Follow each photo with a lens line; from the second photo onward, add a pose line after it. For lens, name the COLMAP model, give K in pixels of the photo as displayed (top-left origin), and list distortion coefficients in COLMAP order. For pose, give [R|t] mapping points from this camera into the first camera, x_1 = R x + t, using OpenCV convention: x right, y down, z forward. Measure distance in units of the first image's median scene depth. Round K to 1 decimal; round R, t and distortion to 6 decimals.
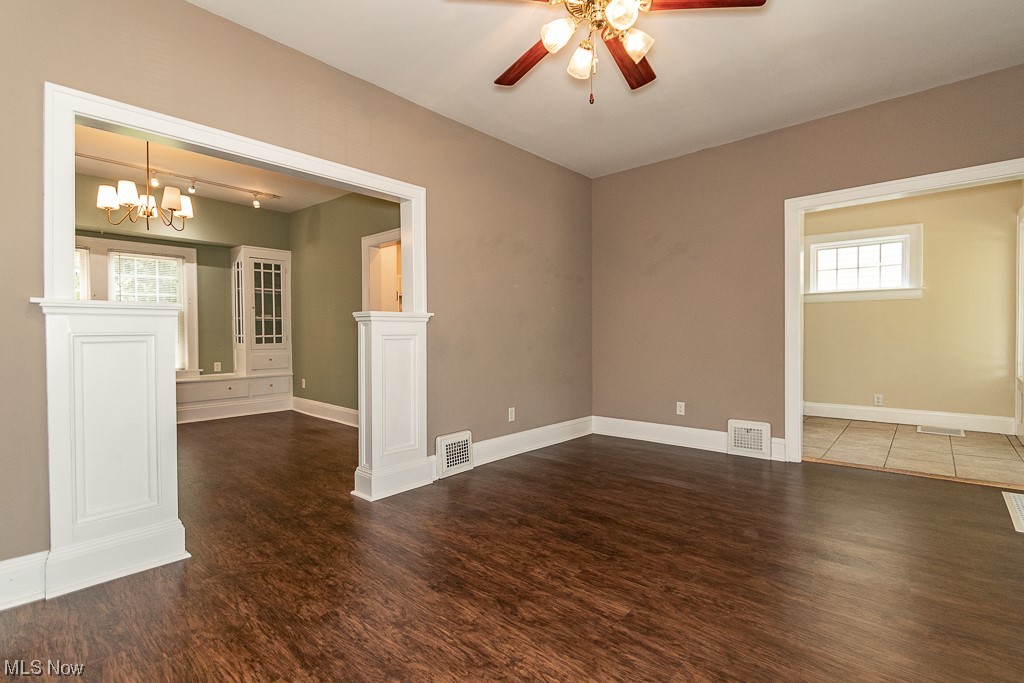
lens RADIAL K [[476.6, 0, 515.5], [0, 476.6, 337.9], [0, 0, 1]] dist [0.007732, -0.000676]
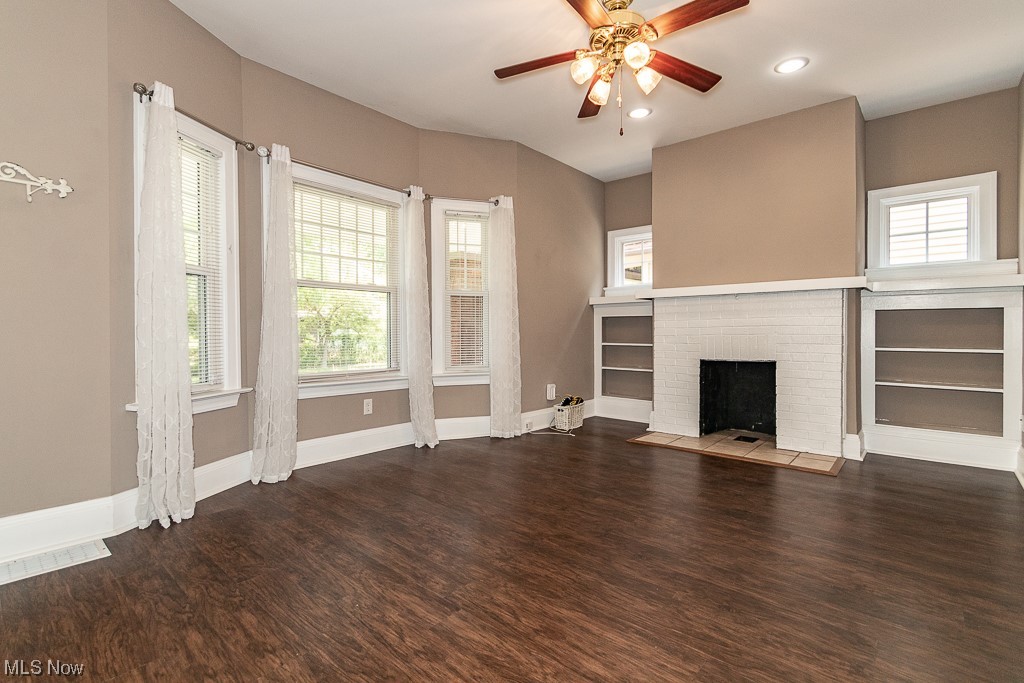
lens RADIAL K [[476.6, 0, 515.5], [0, 476.6, 337.9], [0, 0, 1]] dist [0.007732, -0.000676]
pose [[-0.999918, 0.005388, -0.011623, 0.334266], [0.005024, 0.999503, 0.031130, 0.012766], [0.011785, 0.031069, -0.999448, 1.648374]]
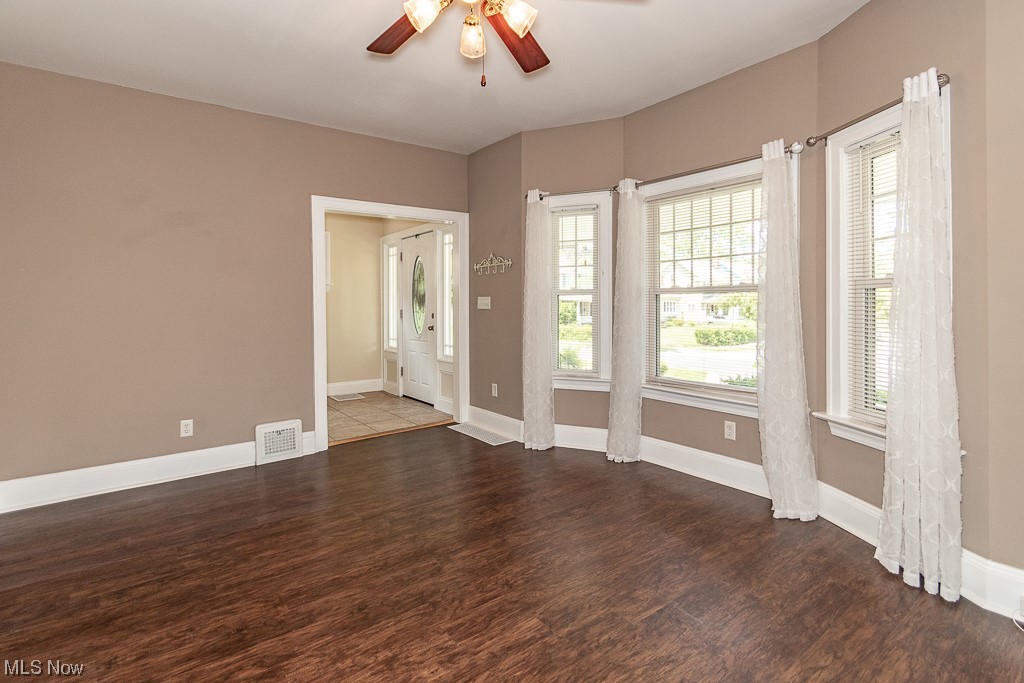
lens RADIAL K [[483.5, 0, 507.0], [0, 483.5, 305.4], [0, 0, 1]] dist [0.001548, -0.001535]
pose [[0.199279, 0.007474, 0.979914, -0.509942], [0.020044, 0.999731, -0.011702, -0.046687], [-0.979738, 0.021974, 0.199075, 0.563484]]
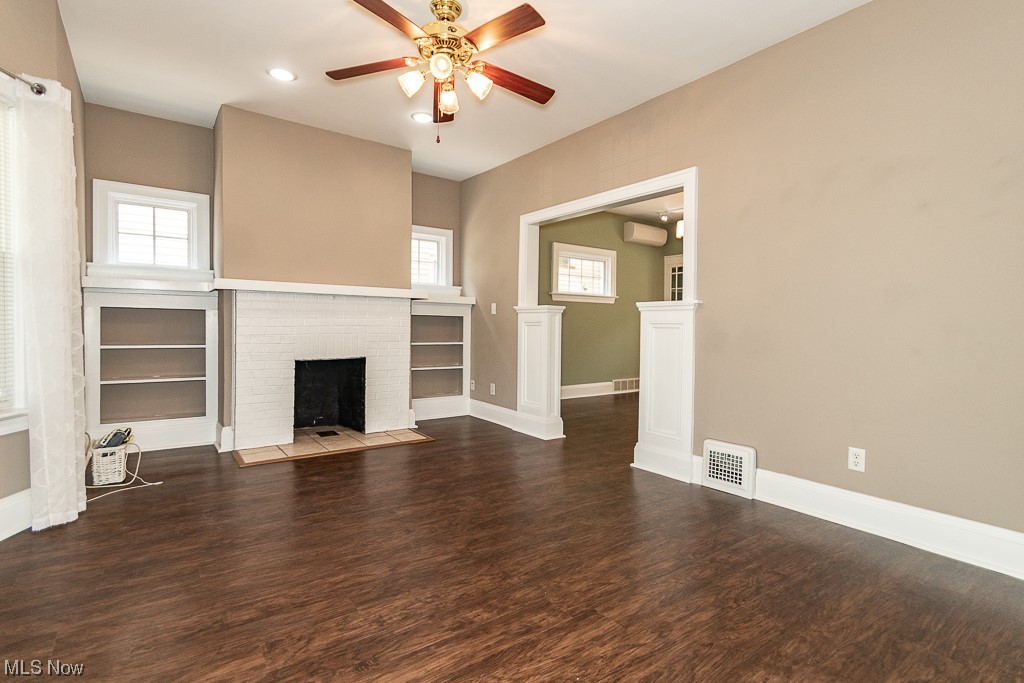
lens RADIAL K [[490.8, 0, 509.2], [0, 490.8, 340.3], [0, 0, 1]] dist [0.003462, -0.000185]
pose [[-0.213334, 0.027009, -0.976606, 1.039605], [-0.027990, 0.999038, 0.033744, 0.004013], [0.976578, 0.034534, -0.212373, 1.071240]]
